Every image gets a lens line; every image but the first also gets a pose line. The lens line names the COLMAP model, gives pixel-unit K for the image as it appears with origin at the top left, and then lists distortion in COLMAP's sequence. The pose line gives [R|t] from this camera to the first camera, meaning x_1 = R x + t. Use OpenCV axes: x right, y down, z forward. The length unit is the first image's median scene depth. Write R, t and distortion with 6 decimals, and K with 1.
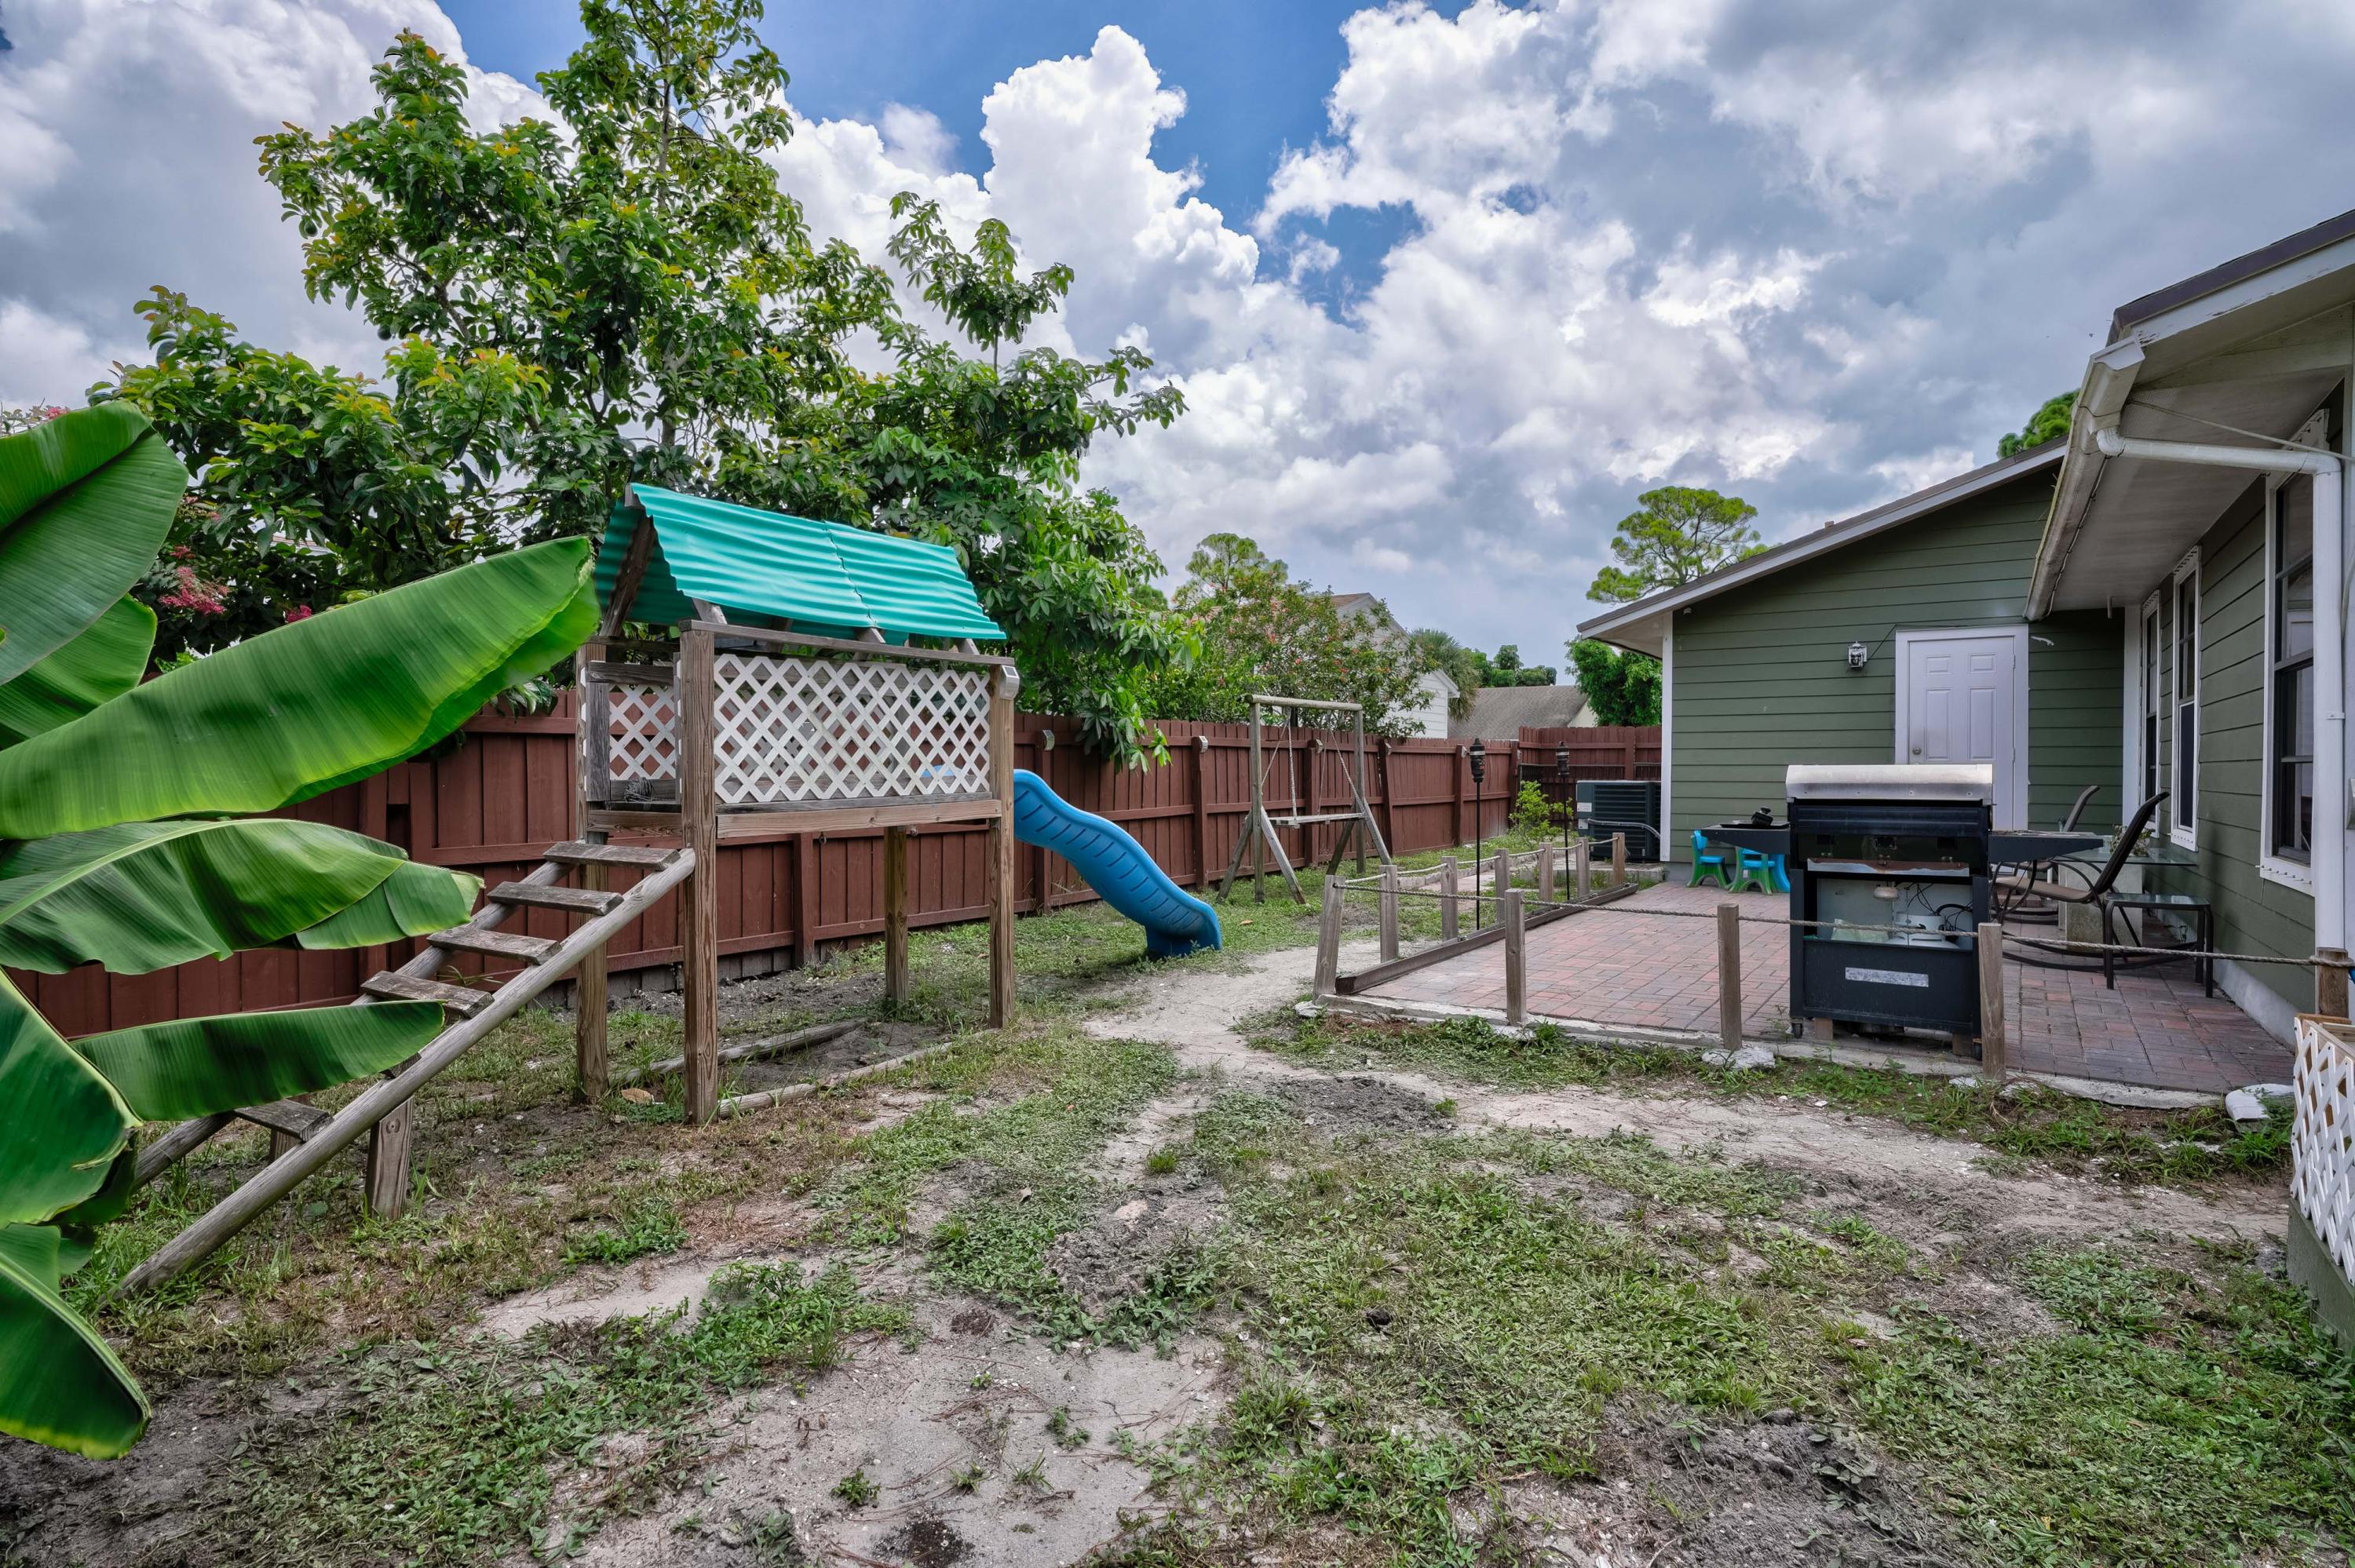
lens RADIAL K [[1152.9, 0, 1180.8], [0, 1152.9, 775.8], [0, 0, 1]] dist [-0.003195, -0.000664]
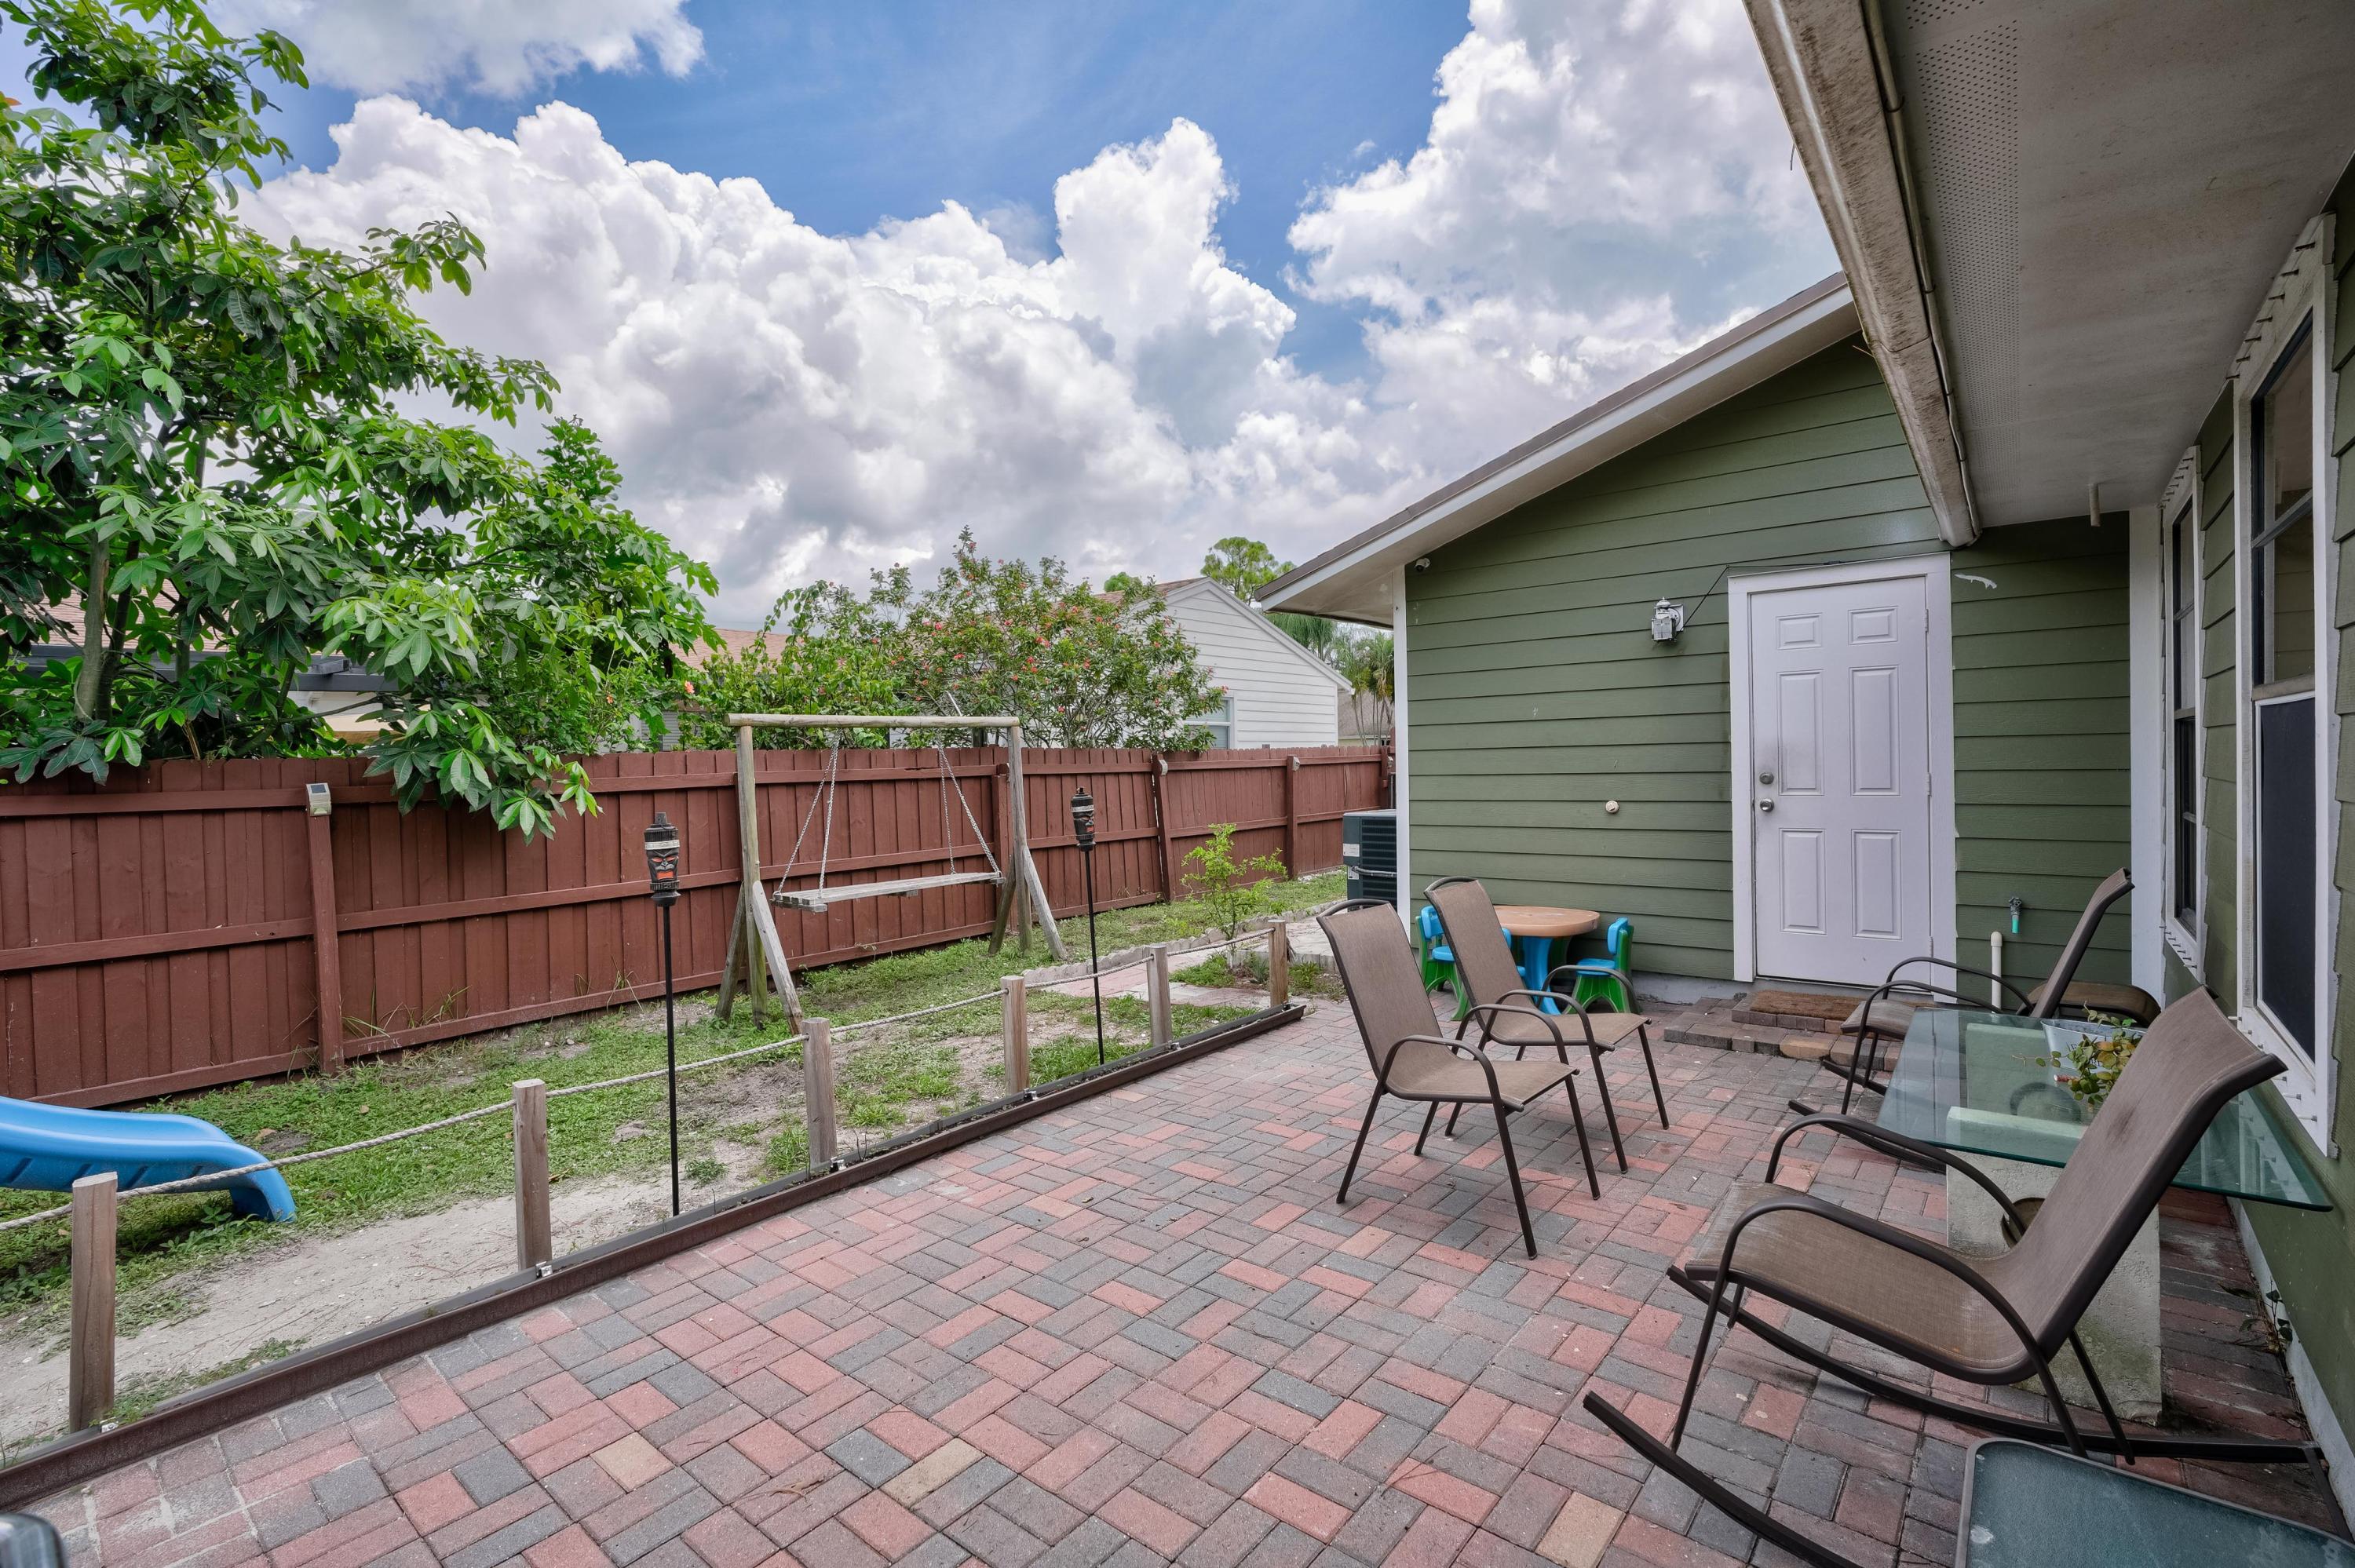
lens RADIAL K [[1049.9, 0, 1179.0], [0, 1049.9, 774.2], [0, 0, 1]] dist [-0.005151, 0.001672]
pose [[0.997456, -0.022798, -0.067539, 0.562561], [0.023204, 0.999717, 0.005230, -0.050143], [0.067401, -0.006784, 0.997703, 0.663338]]
